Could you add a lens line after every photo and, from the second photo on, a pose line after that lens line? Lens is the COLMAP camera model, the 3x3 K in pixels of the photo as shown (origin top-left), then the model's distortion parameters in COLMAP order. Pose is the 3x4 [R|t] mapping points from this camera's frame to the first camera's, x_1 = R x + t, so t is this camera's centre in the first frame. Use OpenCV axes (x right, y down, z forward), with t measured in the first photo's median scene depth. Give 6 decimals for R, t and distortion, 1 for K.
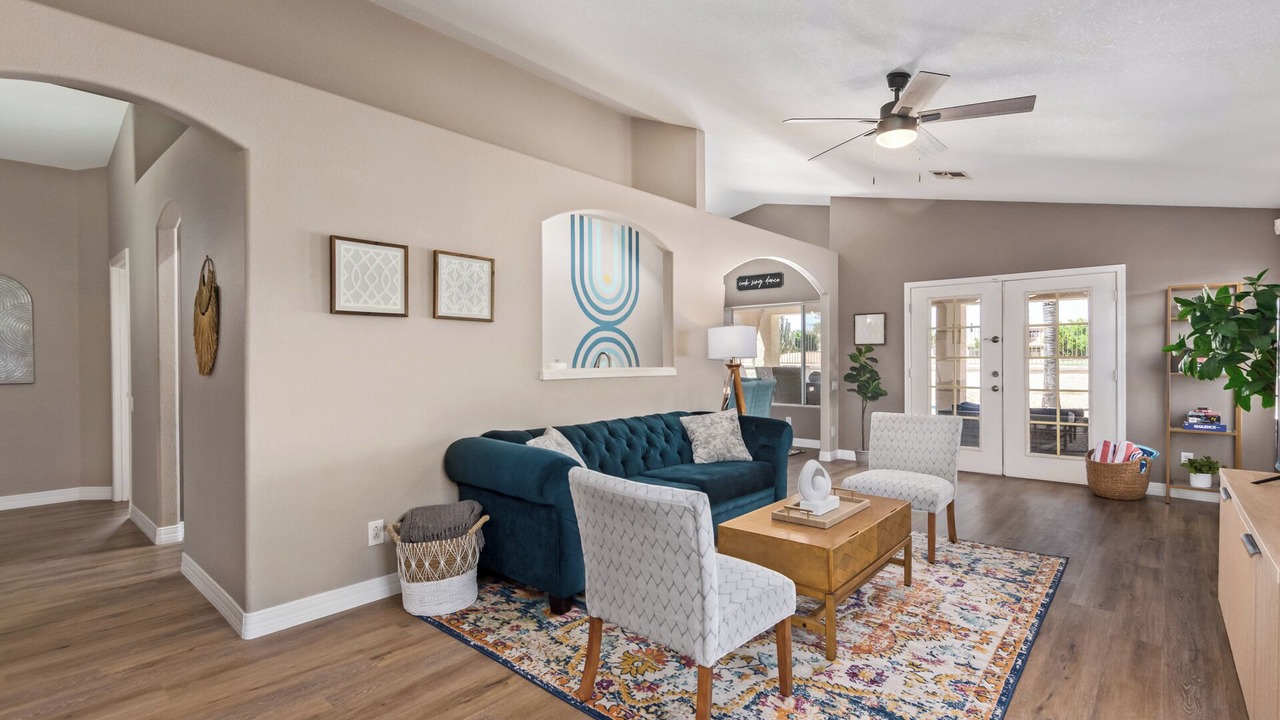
lens RADIAL K [[591.5, 0, 648.9], [0, 591.5, 359.2], [0, 0, 1]] dist [0.004279, -0.002089]
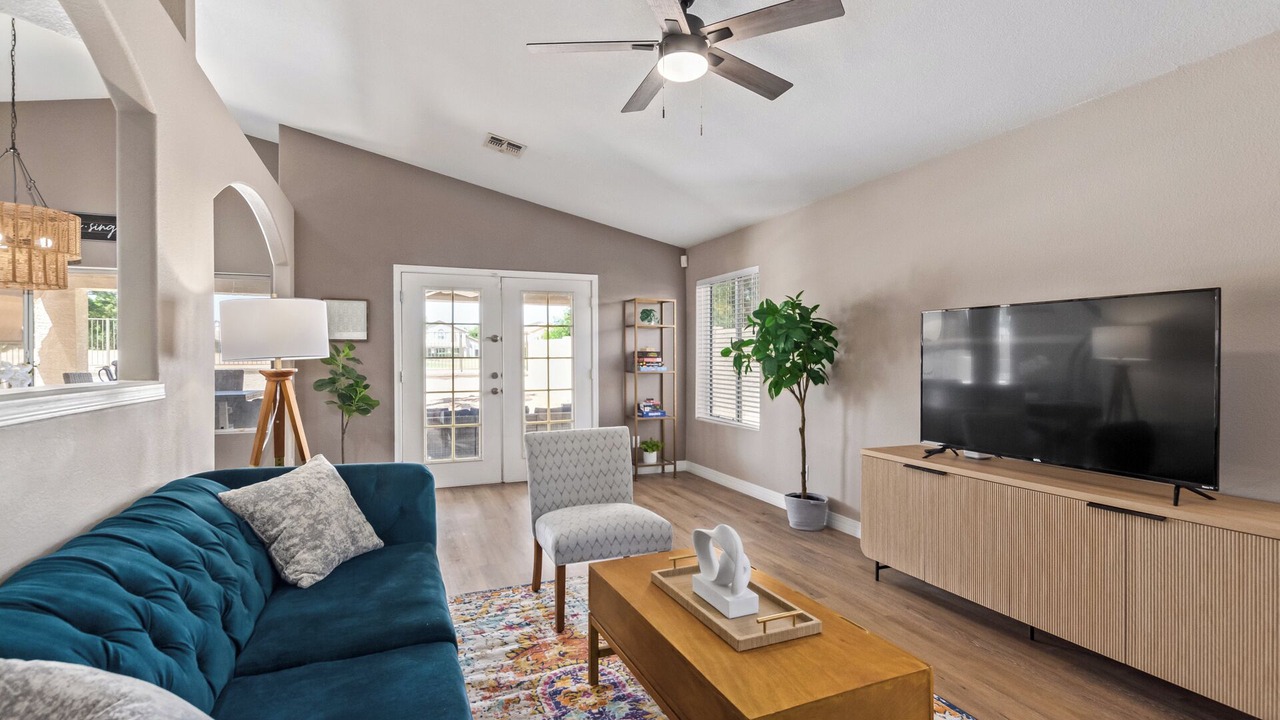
lens RADIAL K [[591.5, 0, 640.1], [0, 591.5, 354.6], [0, 0, 1]] dist [0.004279, -0.002089]
pose [[0.445144, 0.005468, 0.895443, -0.317245], [0.000758, 0.999979, -0.006483, -0.003714], [-0.895459, 0.003564, 0.445130, 0.811081]]
